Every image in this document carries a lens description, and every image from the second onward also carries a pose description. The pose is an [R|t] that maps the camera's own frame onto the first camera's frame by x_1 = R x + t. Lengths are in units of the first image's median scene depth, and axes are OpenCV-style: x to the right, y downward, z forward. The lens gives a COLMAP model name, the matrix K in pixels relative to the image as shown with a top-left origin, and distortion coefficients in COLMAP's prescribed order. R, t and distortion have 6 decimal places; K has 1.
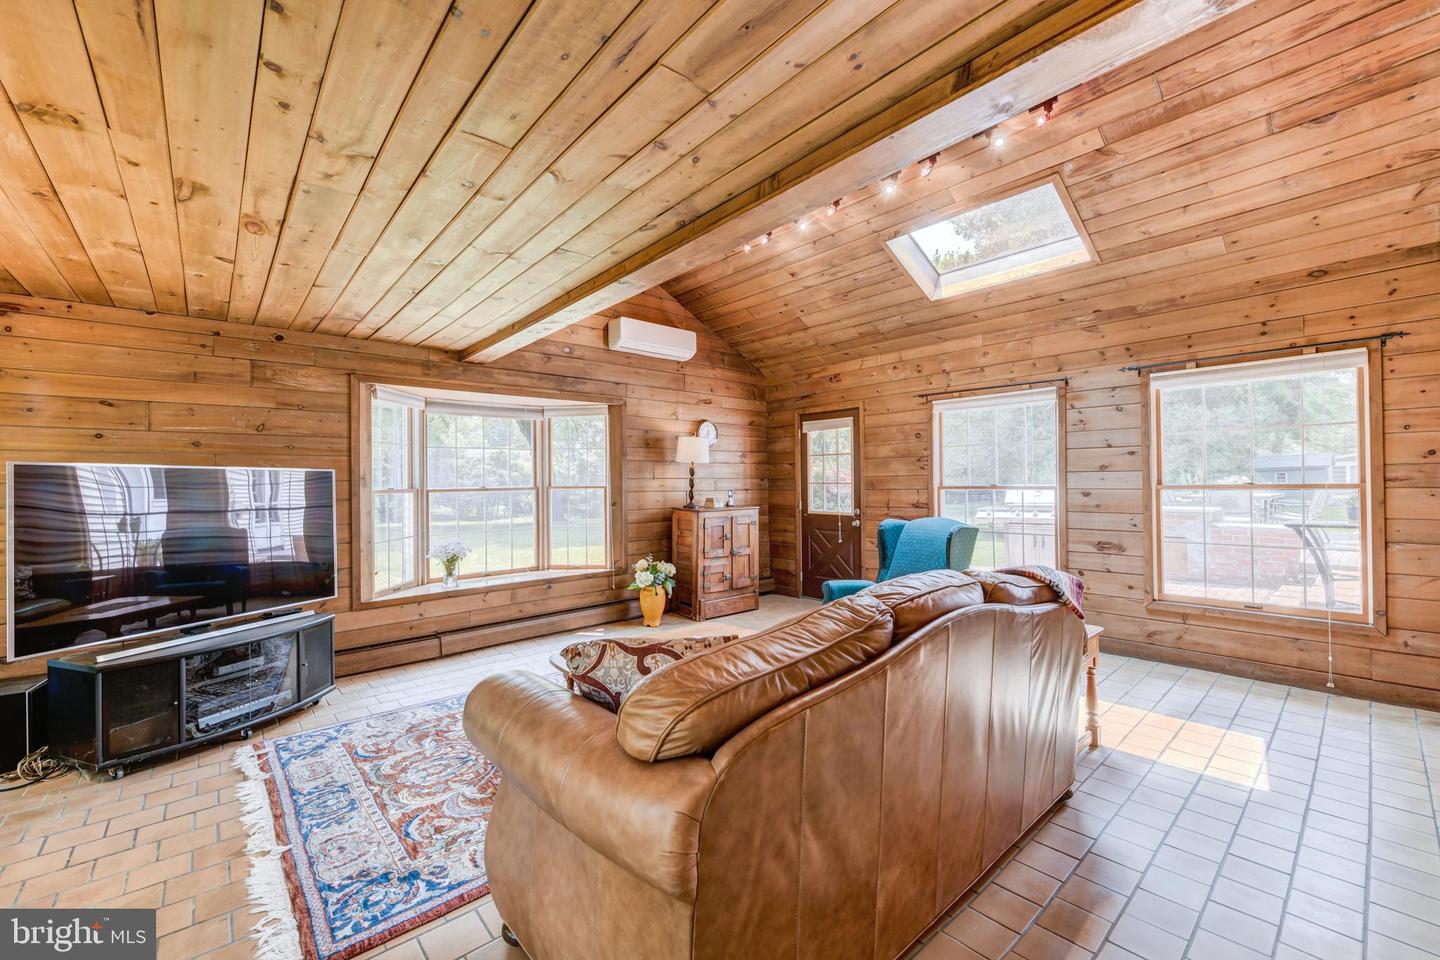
lens RADIAL K [[595.1, 0, 715.6], [0, 595.1, 481.6], [0, 0, 1]] dist [0.000171, -0.000016]
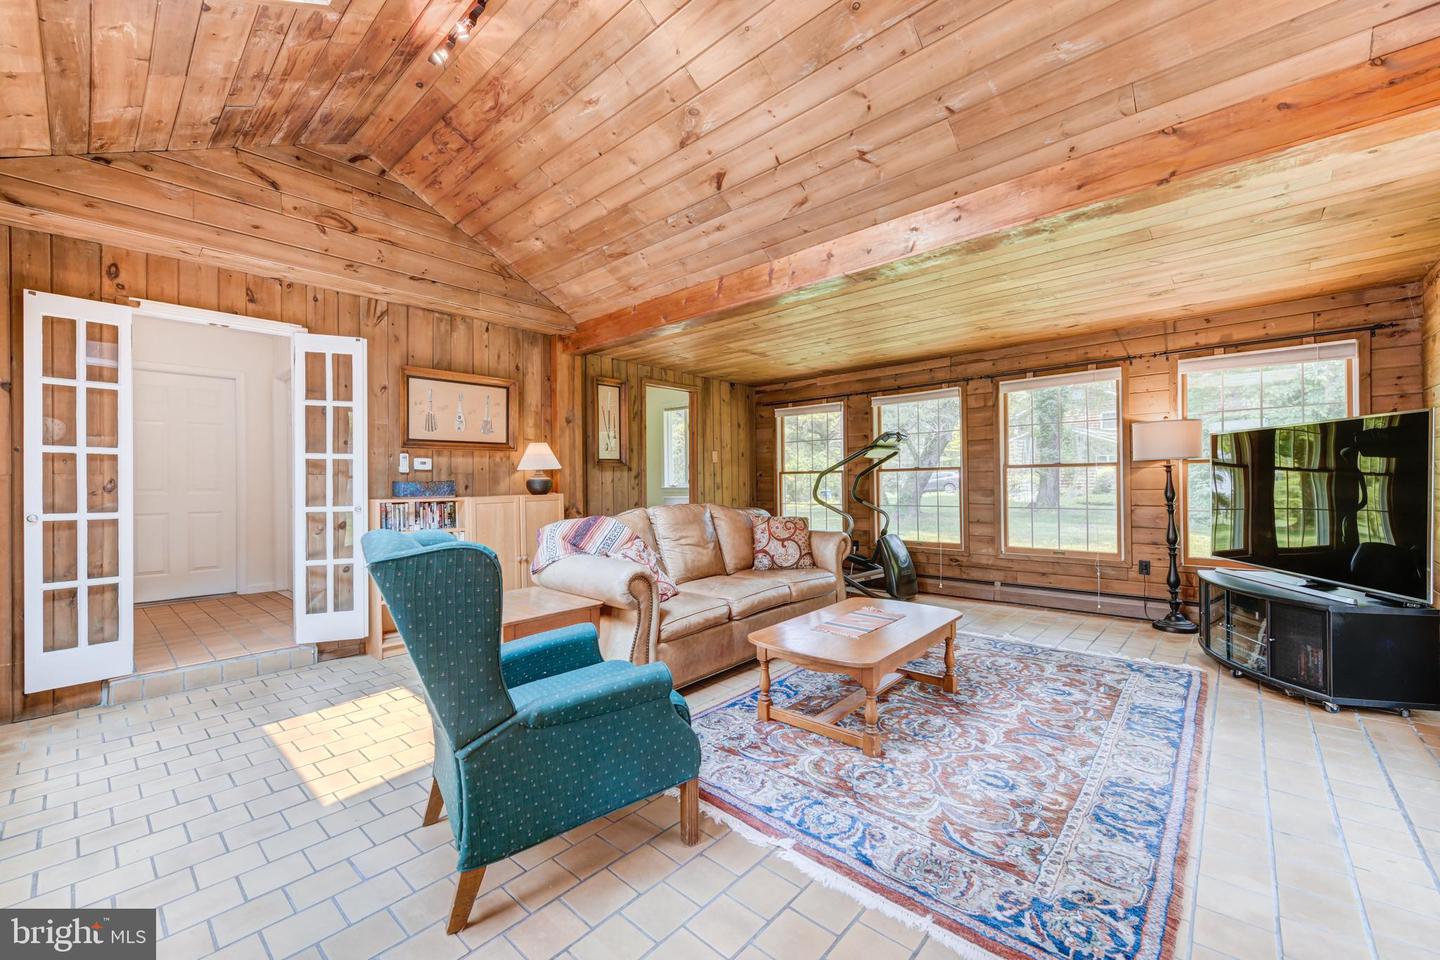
lens RADIAL K [[572.0, 0, 726.7], [0, 572.0, 479.6], [0, 0, 1]] dist [0.000601, -0.000208]
pose [[-0.991652, 0.026630, -0.126160, 0.182160], [0.027414, 0.999614, -0.004484, 0.036290], [0.125992, -0.007905, -0.992000, 1.378587]]
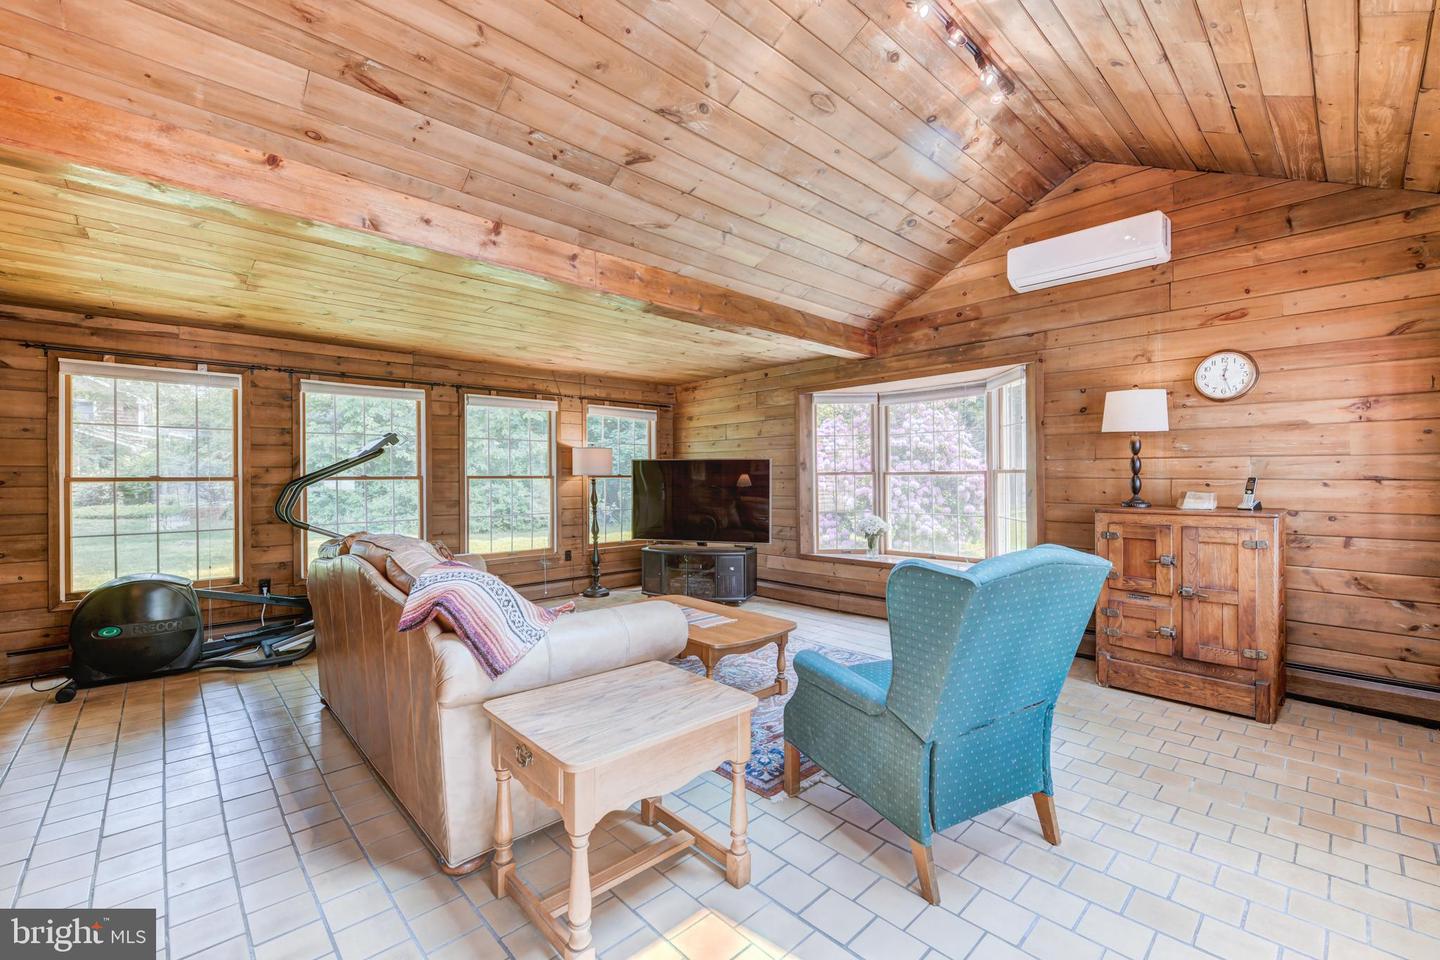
lens RADIAL K [[595.1, 0, 720.6], [0, 595.1, 479.5], [0, 0, 1]] dist [0.000171, -0.000016]
pose [[0.036242, 0.016403, -0.999208, 0.752058], [0.005638, 0.999846, 0.016618, 0.005972], [0.999327, -0.006236, 0.036144, 0.749614]]
